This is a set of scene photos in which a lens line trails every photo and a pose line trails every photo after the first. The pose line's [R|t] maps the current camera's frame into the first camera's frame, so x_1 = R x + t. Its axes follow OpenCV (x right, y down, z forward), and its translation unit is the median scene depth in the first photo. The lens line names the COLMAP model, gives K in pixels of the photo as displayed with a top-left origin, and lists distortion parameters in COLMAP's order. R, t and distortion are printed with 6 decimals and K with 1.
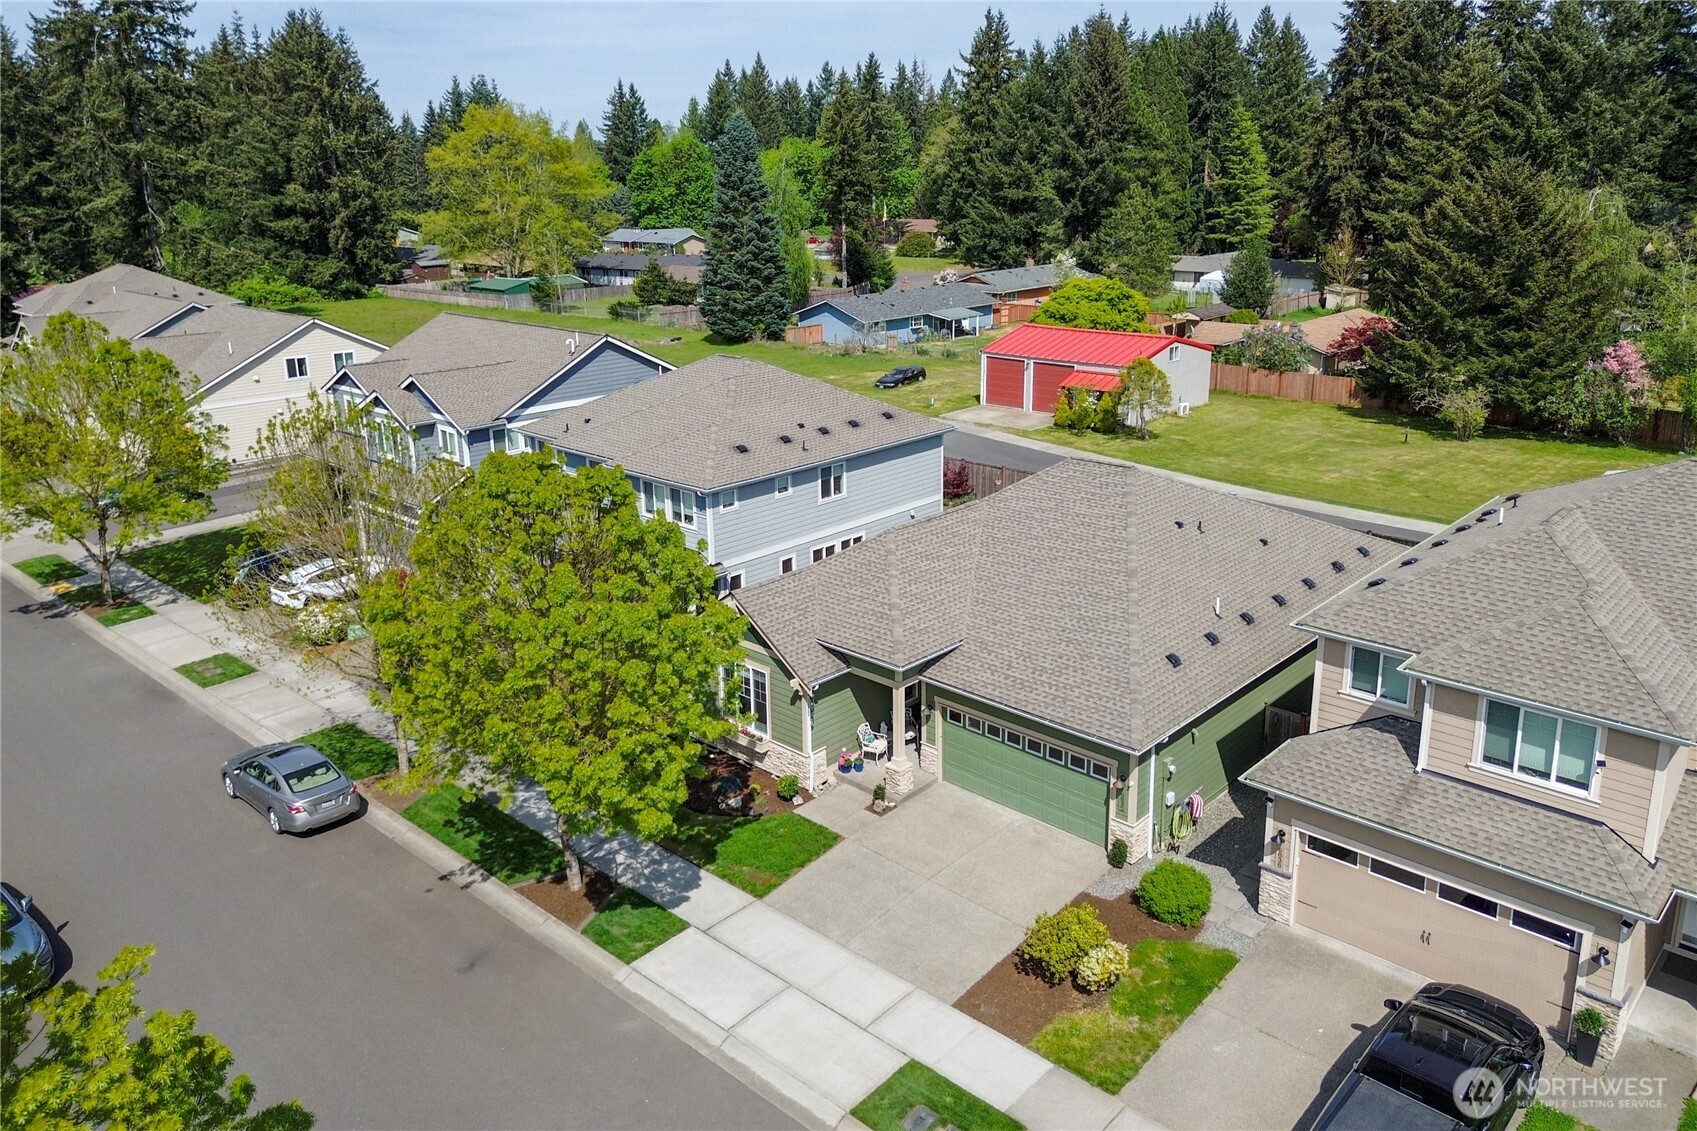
lens RADIAL K [[1191.5, 0, 846.3], [0, 1191.5, 566.7], [0, 0, 1]] dist [0.070212, -0.025647]
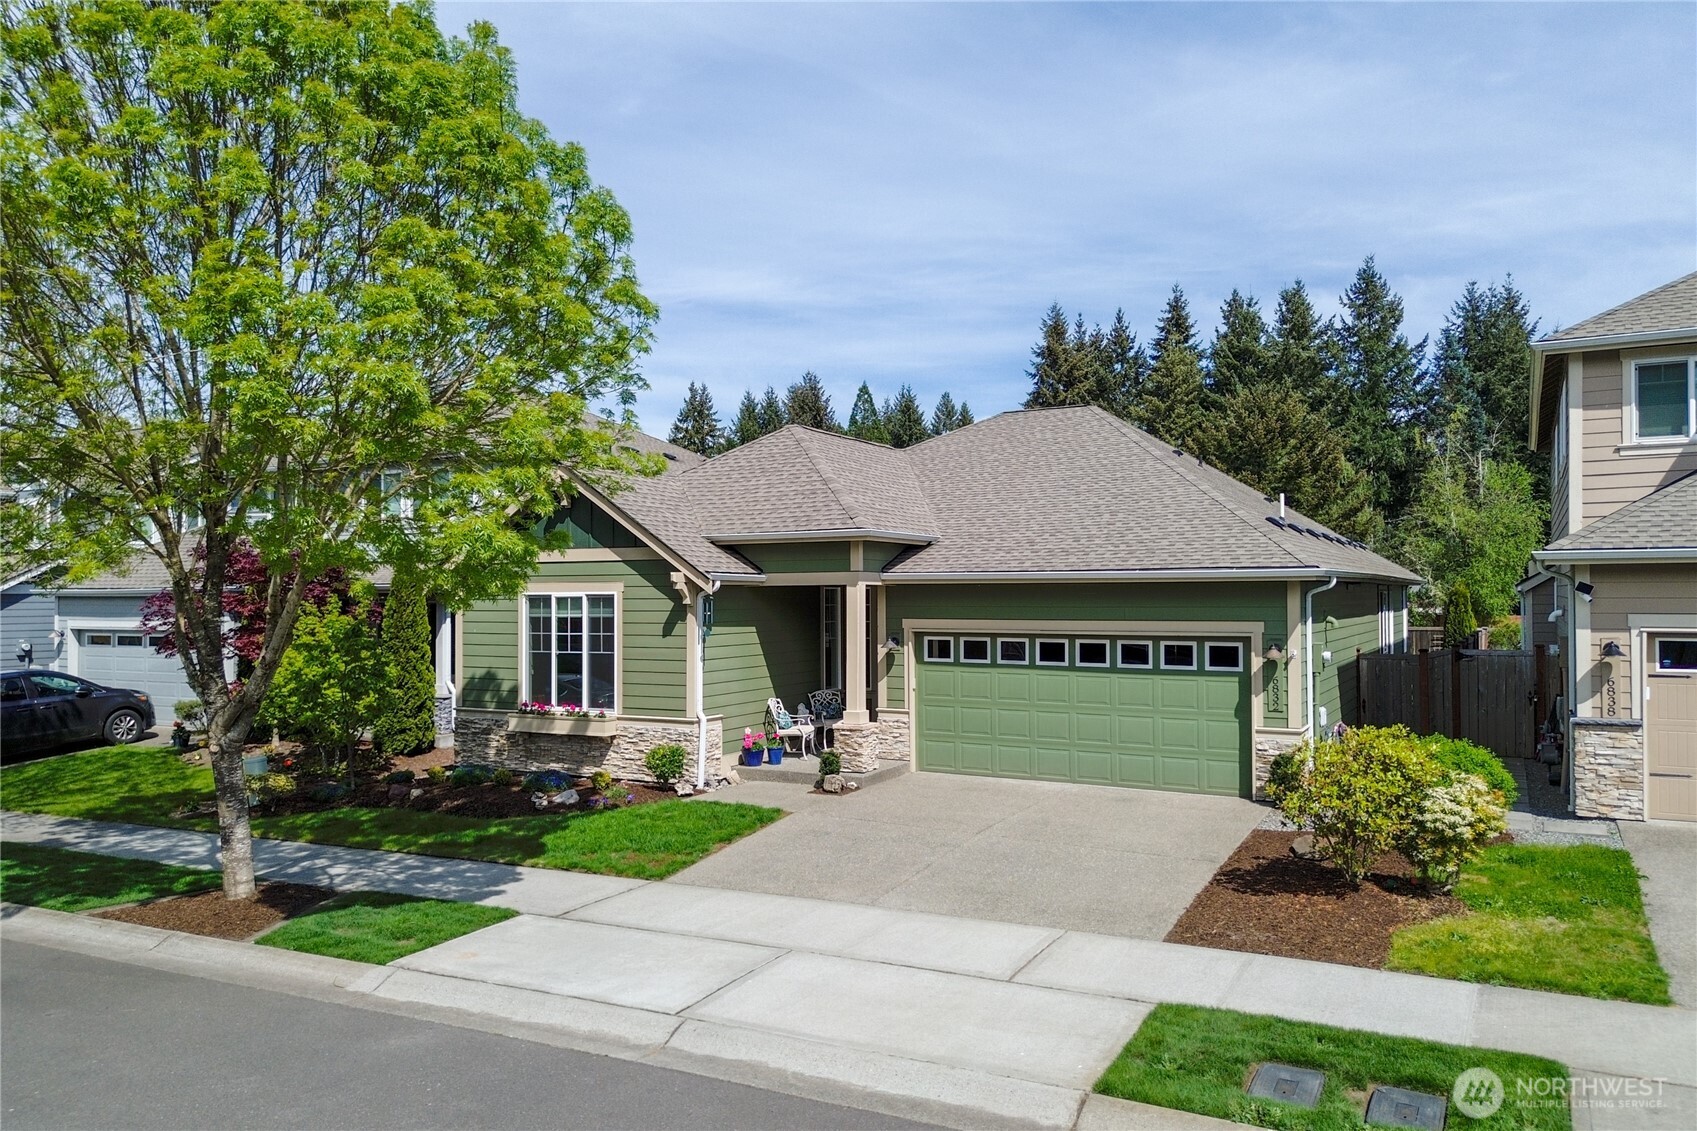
lens RADIAL K [[1191.5, 0, 834.4], [0, 1191.5, 636.2], [0, 0, 1]] dist [0.070212, -0.025647]
pose [[0.967012, 0.020367, 0.253915, -0.116223], [0.055876, 0.955563, -0.289444, 0.295161], [-0.248527, 0.294083, 0.922903, 0.452309]]
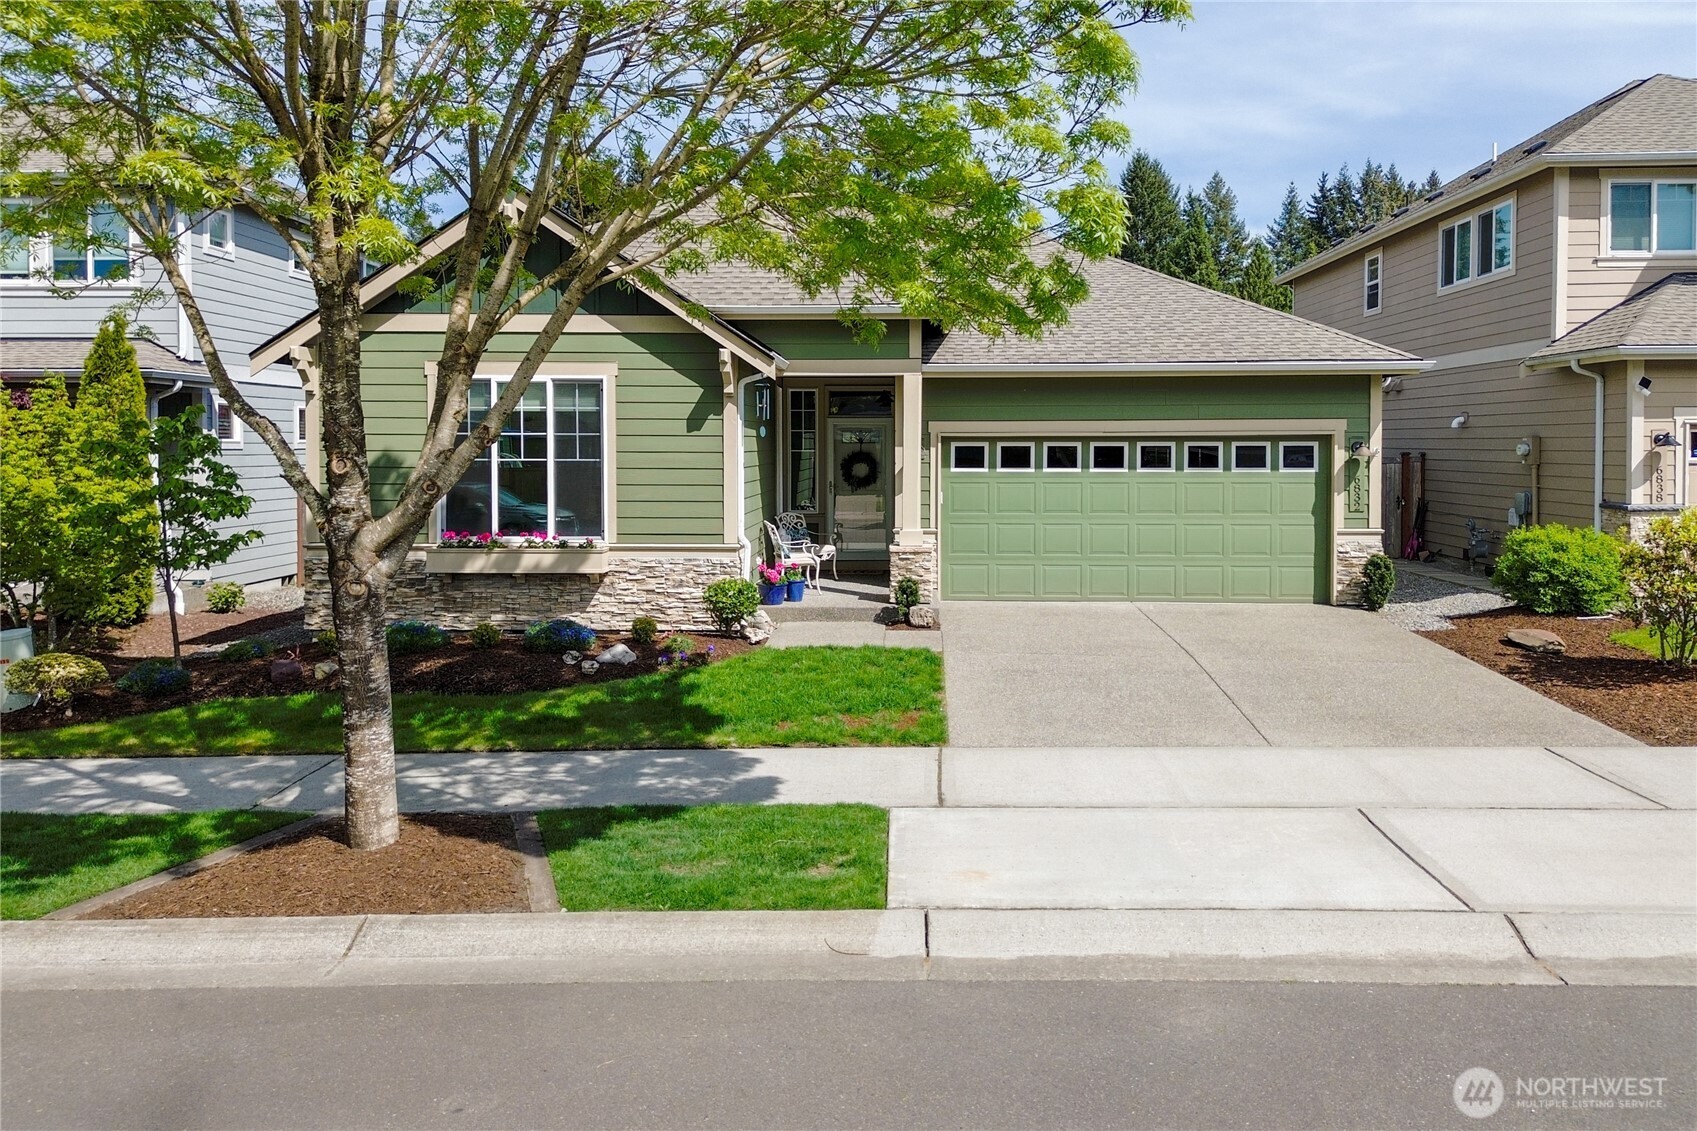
lens RADIAL K [[1191.5, 0, 858.8], [0, 1191.5, 566.8], [0, 0, 1]] dist [0.070212, -0.025647]
pose [[0.748833, -0.032876, 0.661942, -0.296572], [0.191714, 0.966815, -0.168862, 0.253506], [-0.634425, 0.253353, 0.730286, 0.666930]]
